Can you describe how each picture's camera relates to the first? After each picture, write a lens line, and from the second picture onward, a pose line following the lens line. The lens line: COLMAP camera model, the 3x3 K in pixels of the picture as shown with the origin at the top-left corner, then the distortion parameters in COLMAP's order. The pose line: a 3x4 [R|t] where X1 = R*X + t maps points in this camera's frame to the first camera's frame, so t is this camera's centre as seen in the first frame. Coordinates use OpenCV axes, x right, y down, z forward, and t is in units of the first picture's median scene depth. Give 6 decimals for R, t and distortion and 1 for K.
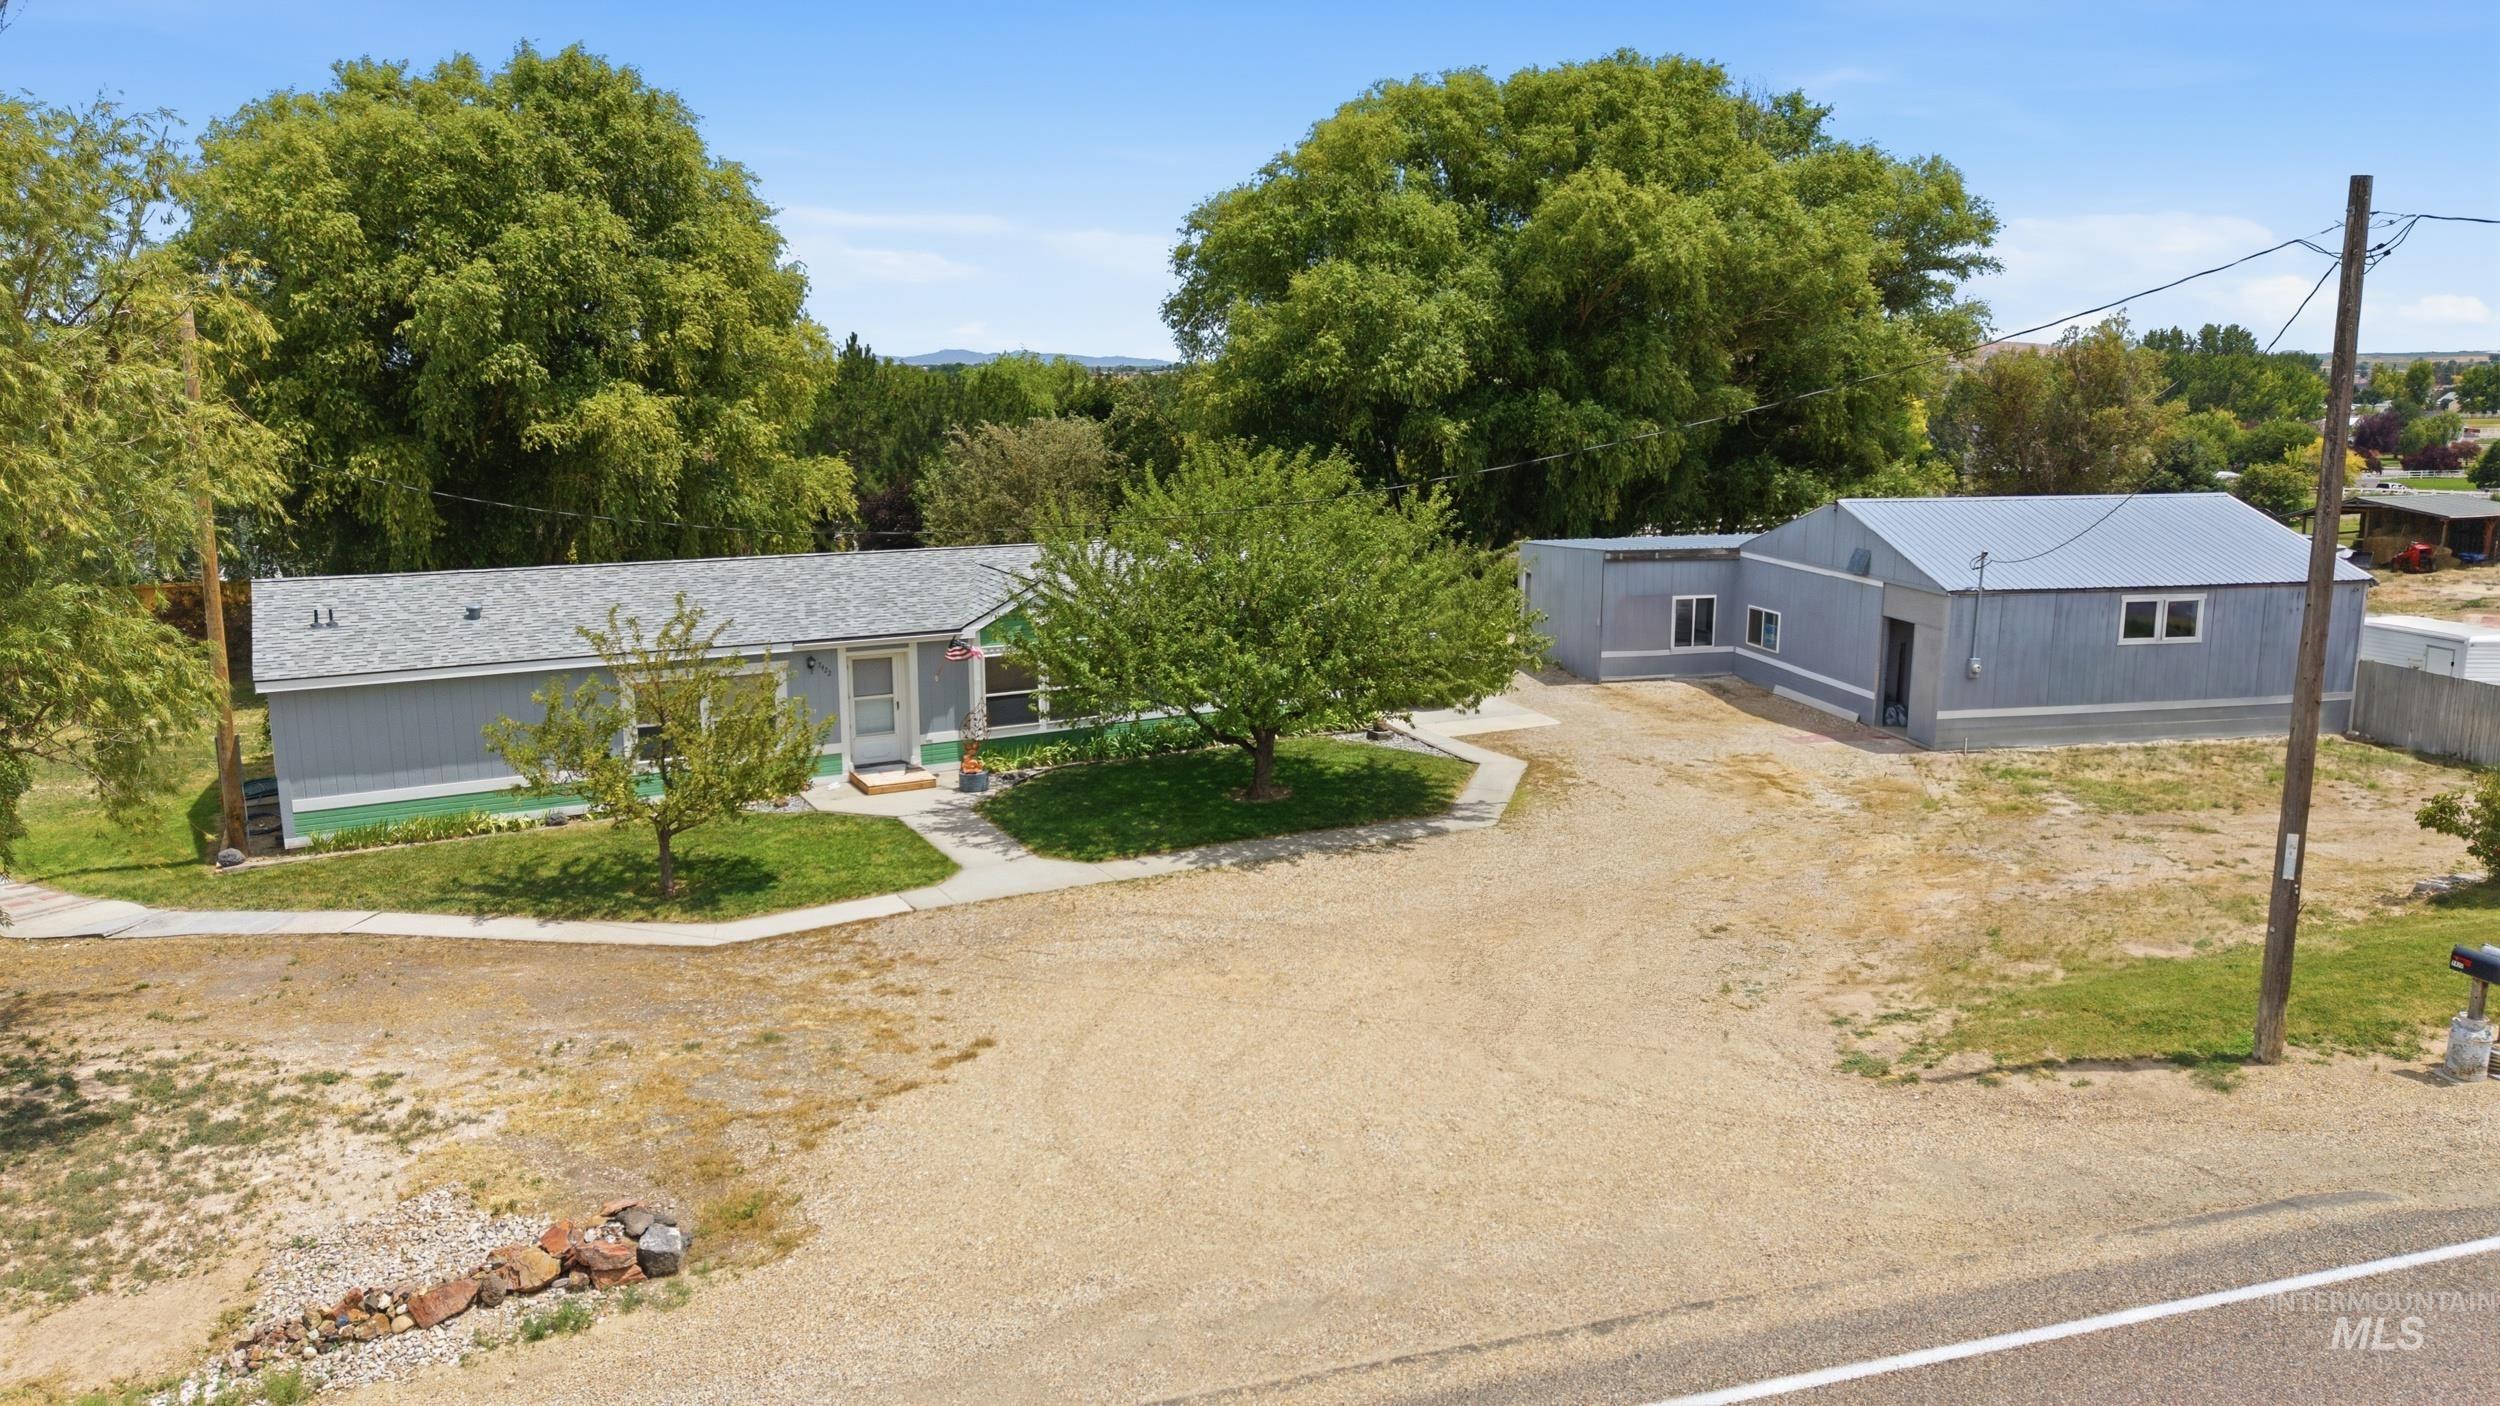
lens RADIAL K [[1667.0, 0, 1248.3], [0, 1667.0, 696.0], [0, 0, 1]] dist [0.045116, -0.052685]
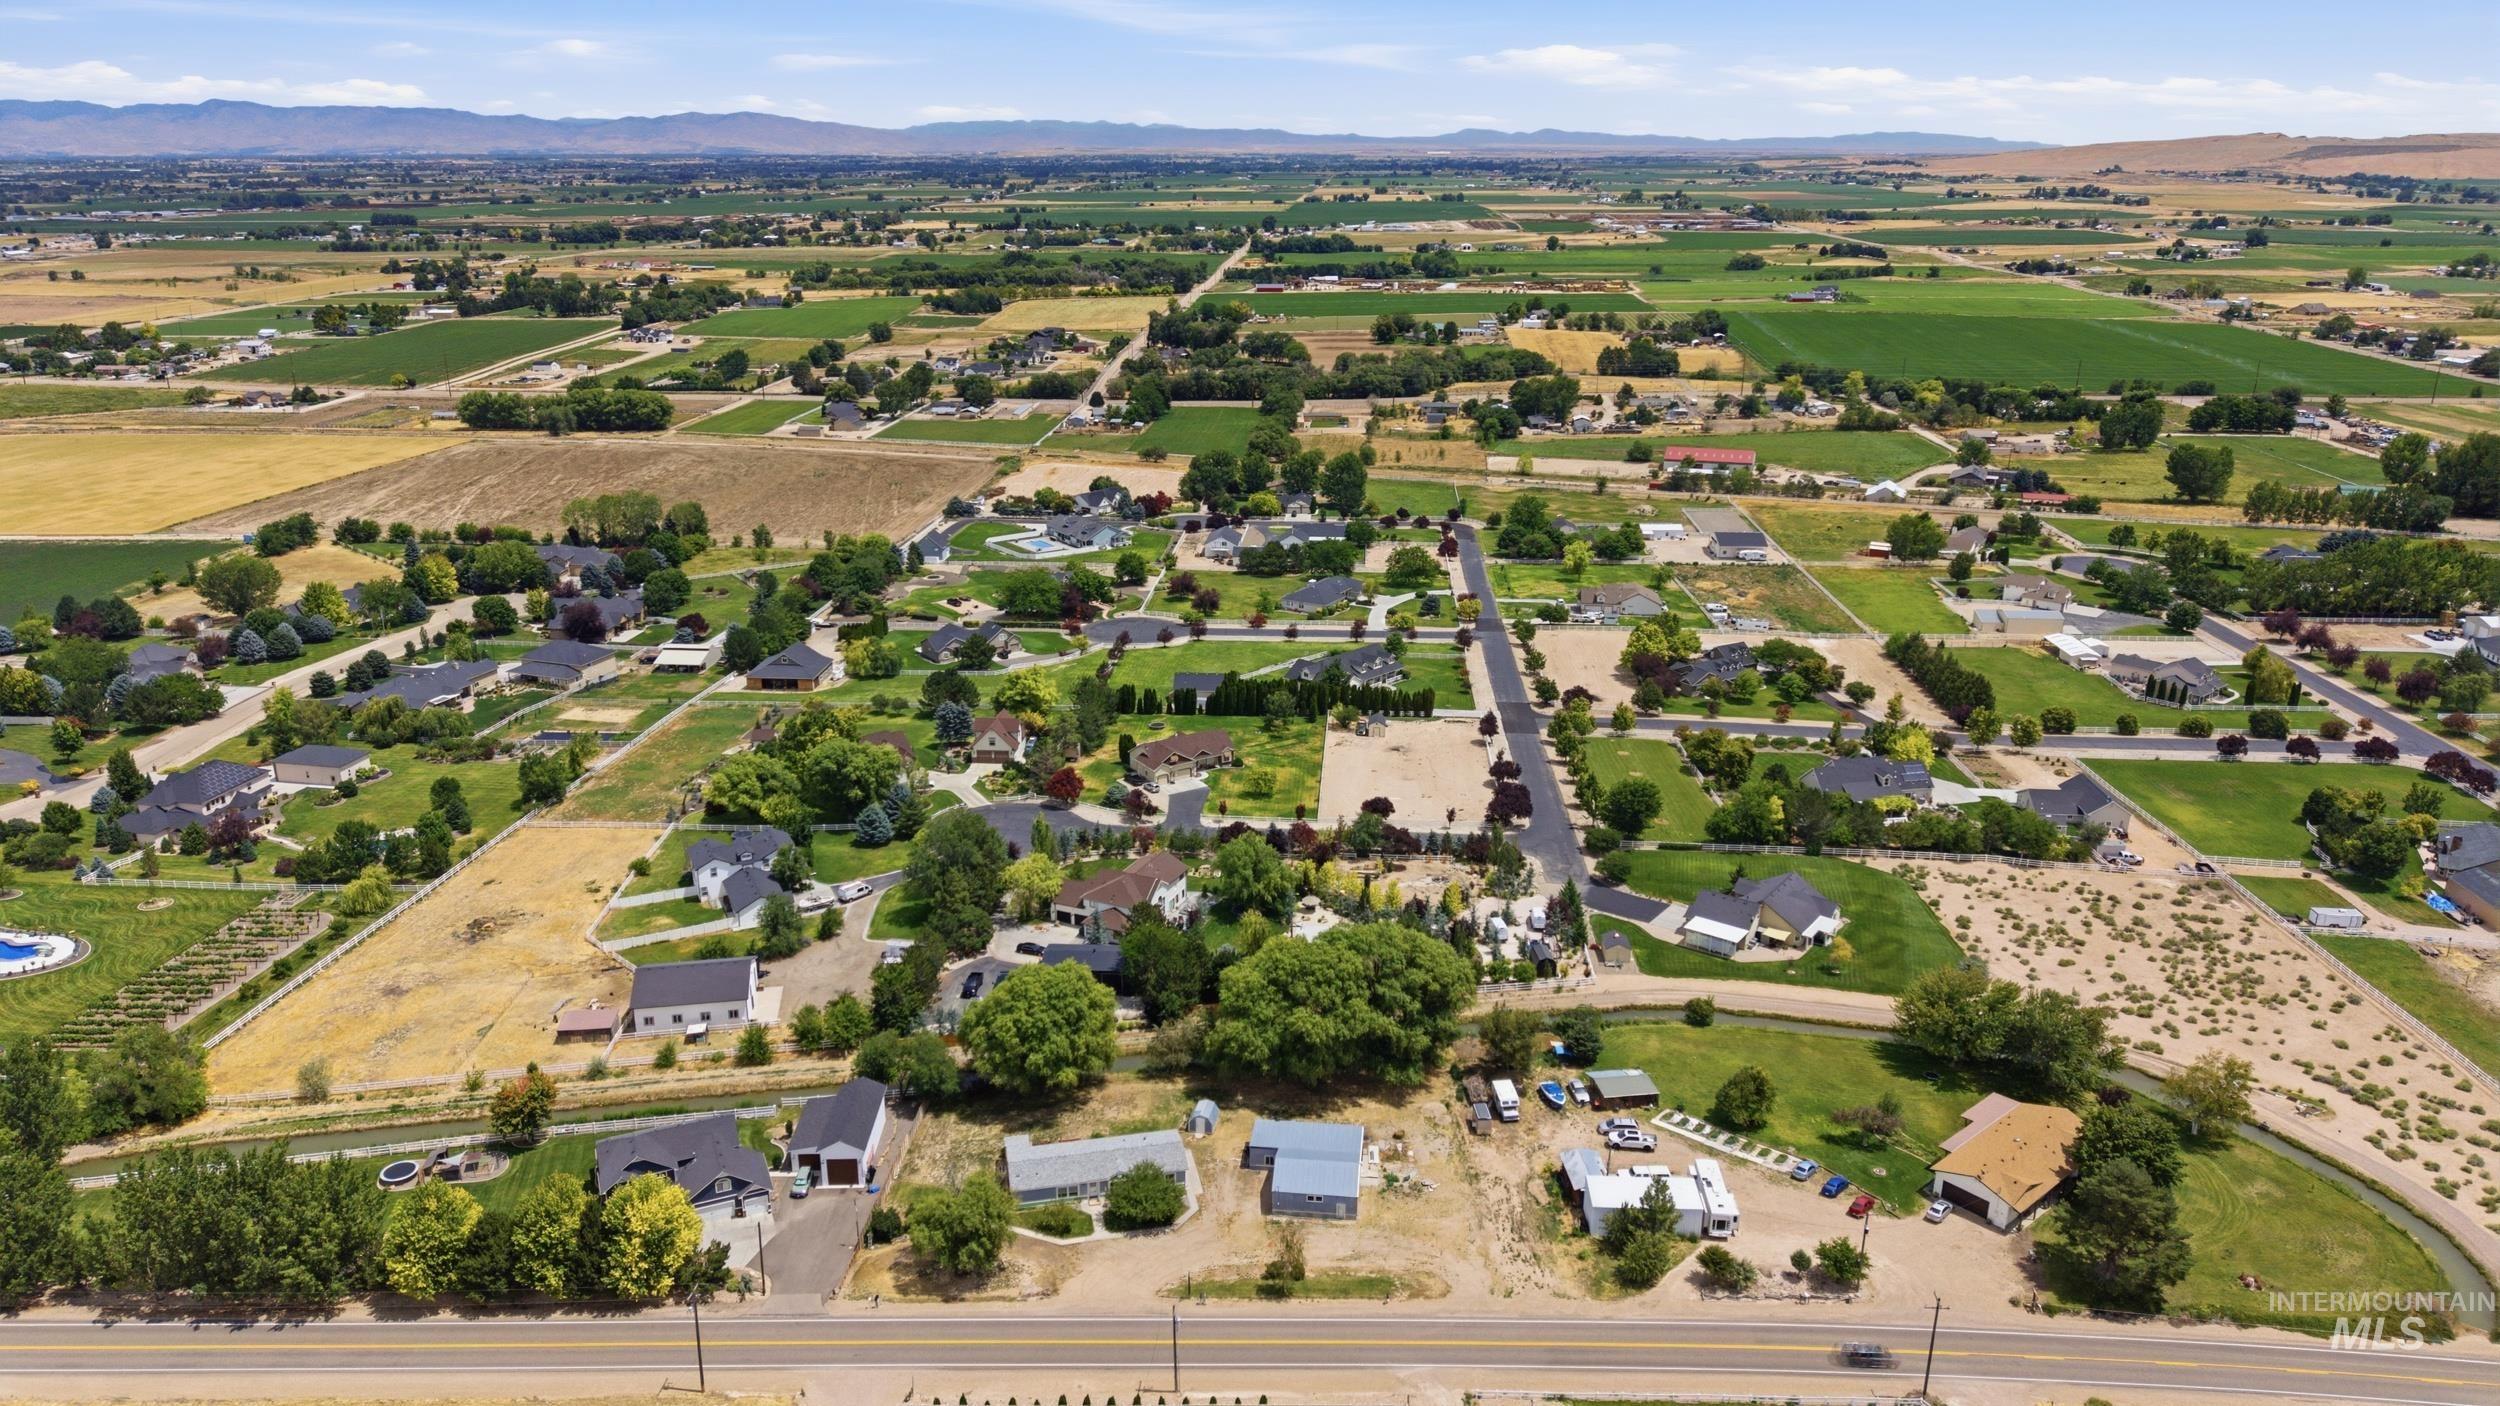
lens RADIAL K [[1667.0, 0, 1248.3], [0, 1667.0, 696.0], [0, 0, 1]] dist [0.045116, -0.052685]
pose [[0.954519, 0.095247, -0.282528, 2.739878], [-0.059201, 0.989279, 0.133500, -3.816180], [0.292215, -0.110702, 0.949924, -6.527405]]
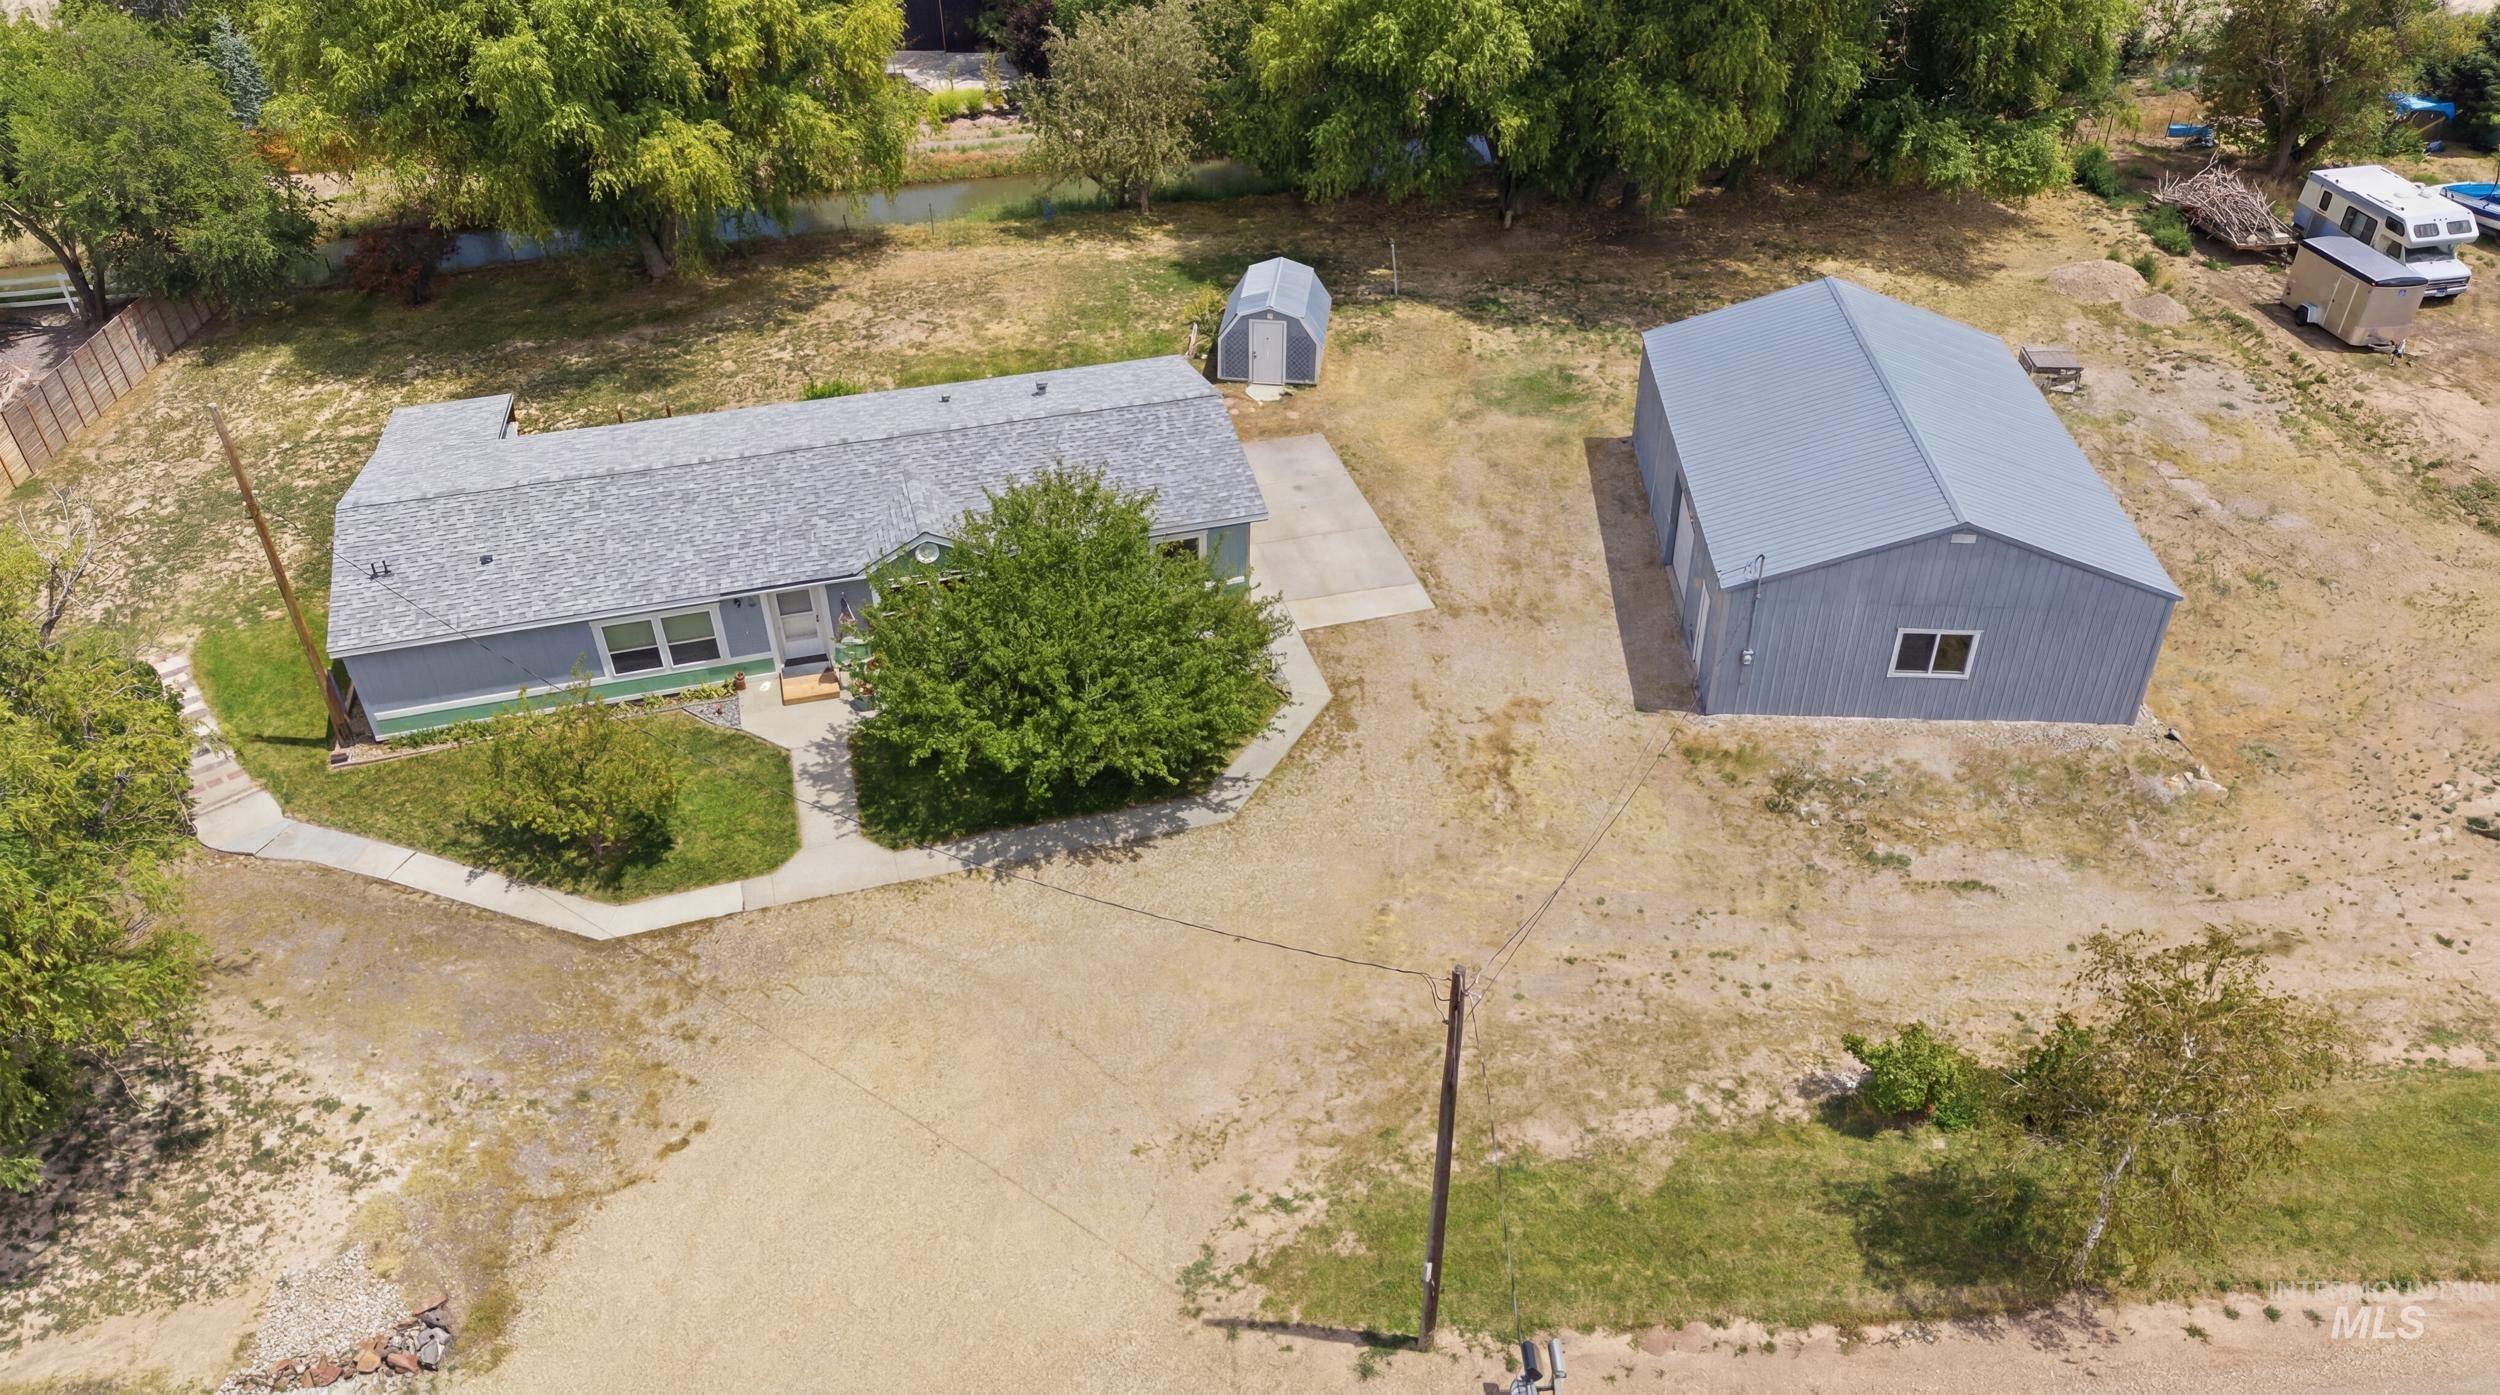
lens RADIAL K [[1662.3, 0, 1242.1], [0, 1662.3, 701.7], [0, 0, 1]] dist [0.055475, -0.062277]
pose [[0.973233, 0.148448, -0.175445, 0.472678], [-0.049195, 0.880268, 0.471920, -0.777503], [0.224494, -0.450657, 0.864008, -0.076283]]
